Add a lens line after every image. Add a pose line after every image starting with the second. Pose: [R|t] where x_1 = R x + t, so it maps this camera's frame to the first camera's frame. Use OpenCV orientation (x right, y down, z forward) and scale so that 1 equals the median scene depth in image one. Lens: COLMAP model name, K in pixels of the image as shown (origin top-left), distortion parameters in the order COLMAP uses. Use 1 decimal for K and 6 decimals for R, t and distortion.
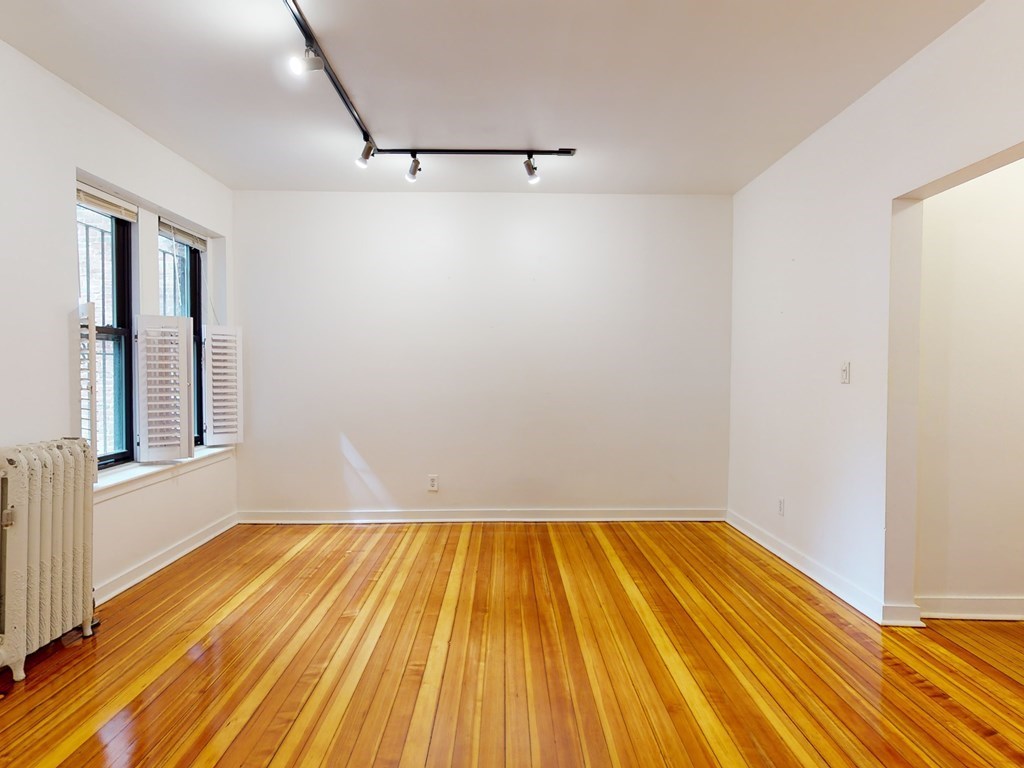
lens RADIAL K [[548.4, 0, 512.0], [0, 548.4, 384.0], [0, 0, 1]] dist [0.000131, -0.000289]
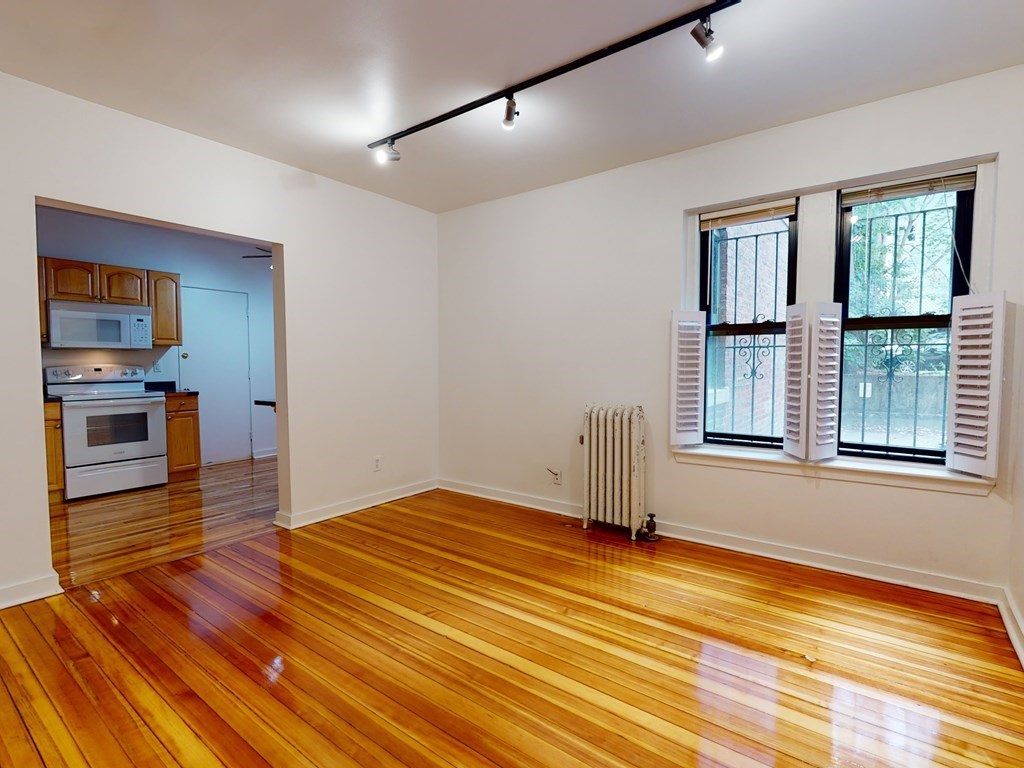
lens RADIAL K [[503.6, 0, 512.0], [0, 503.6, 384.0], [0, 0, 1]] dist [-0.036072, 0.000371]
pose [[-0.617207, 0.039584, -0.785804, 0.367517], [-0.016208, 0.997882, 0.062998, -0.033283], [0.786634, 0.051618, -0.615258, 1.195792]]
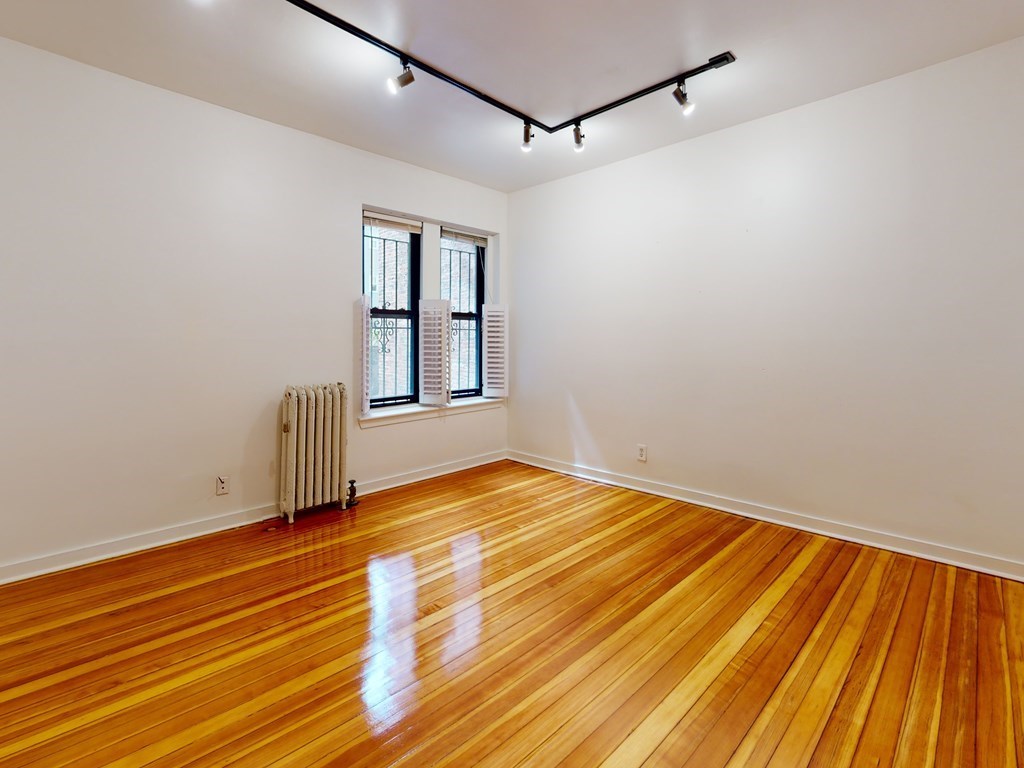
lens RADIAL K [[483.0, 0, 512.0], [0, 483.0, 384.0], [0, 0, 1]] dist [-0.006812, -0.000748]
pose [[0.717397, 0.066760, -0.693458, 0.381486], [-0.020458, 0.996987, 0.074817, -0.007916], [0.696364, -0.039487, 0.716602, 0.275042]]
